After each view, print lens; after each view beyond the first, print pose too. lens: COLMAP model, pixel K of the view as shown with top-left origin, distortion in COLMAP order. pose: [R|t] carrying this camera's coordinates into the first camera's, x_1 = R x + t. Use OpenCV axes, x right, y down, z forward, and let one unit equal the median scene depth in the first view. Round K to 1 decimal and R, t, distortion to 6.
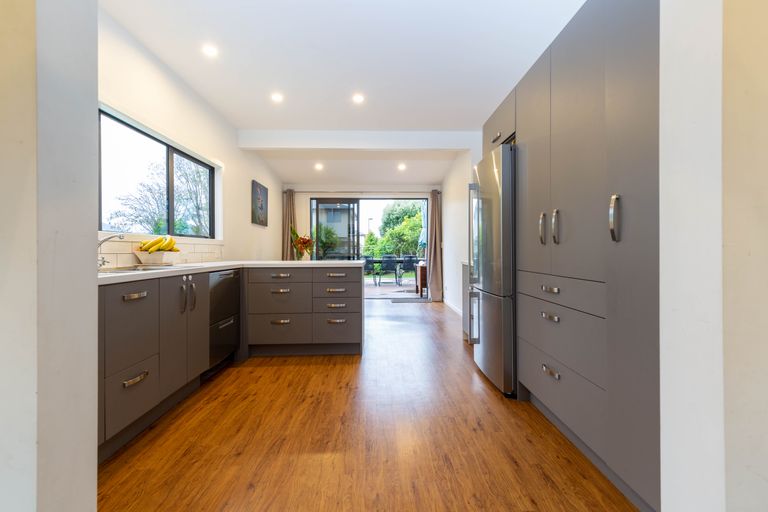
lens RADIAL K [[352.8, 0, 388.2], [0, 352.8, 249.5], [0, 0, 1]] dist [0.003553, 0.000406]
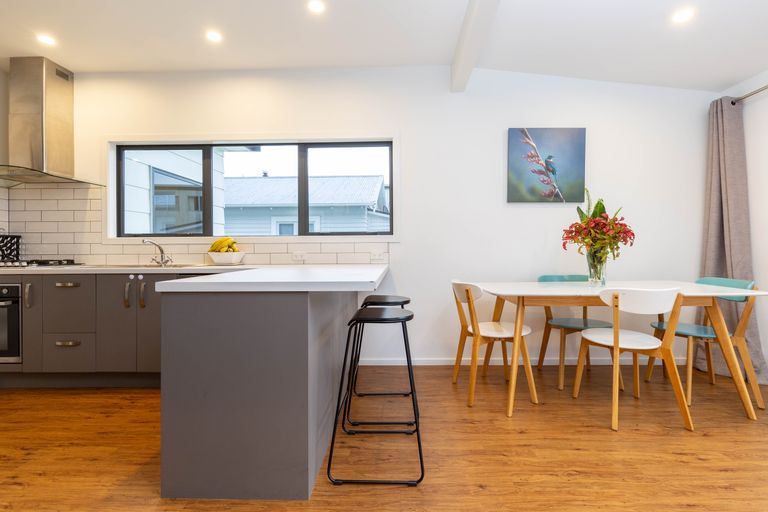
lens RADIAL K [[352.8, 0, 388.2], [0, 352.8, 249.5], [0, 0, 1]] dist [0.003553, 0.000406]
pose [[-0.067043, 0.002220, -0.997748, 0.370127], [0.011063, 0.999938, 0.001482, 0.001251], [0.997689, -0.010938, -0.067064, 1.435452]]
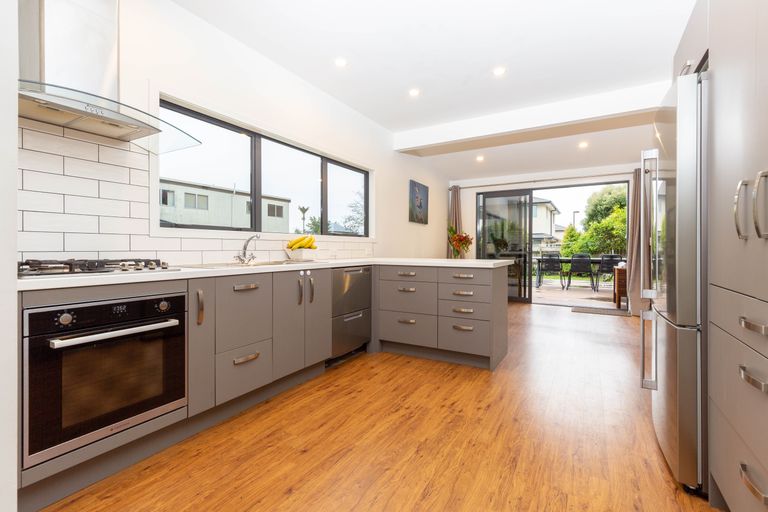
lens RADIAL K [[347.0, 0, 382.4], [0, 347.0, 248.9], [0, 0, 1]] dist [0.003608, 0.000013]
pose [[0.840754, 0.005050, -0.541393, 0.170462], [-0.001366, 0.999973, 0.007205, -0.002118], [0.541415, -0.005318, 0.840739, 0.169288]]
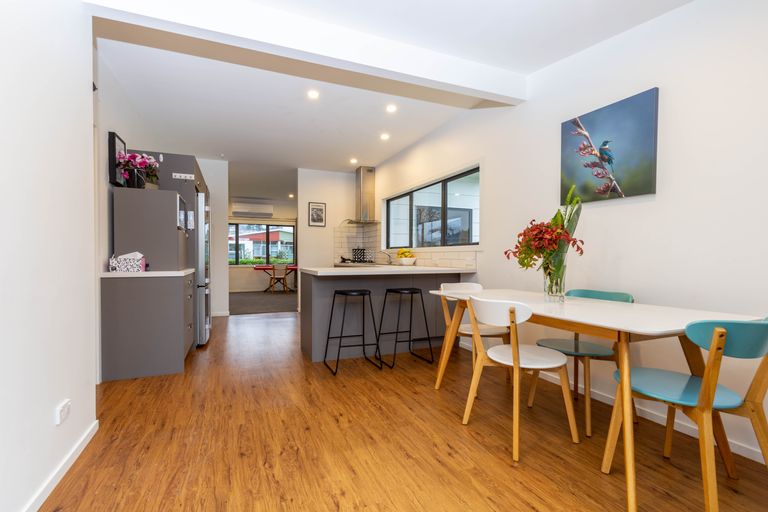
lens RADIAL K [[346.8, 0, 372.2], [0, 346.8, 259.0], [0, 0, 1]] dist [0.001353, 0.000081]
pose [[-0.938989, 0.004130, -0.343922, 0.109131], [0.002763, 0.999986, 0.004467, 0.003316], [0.343935, 0.003244, -0.938988, 2.380406]]
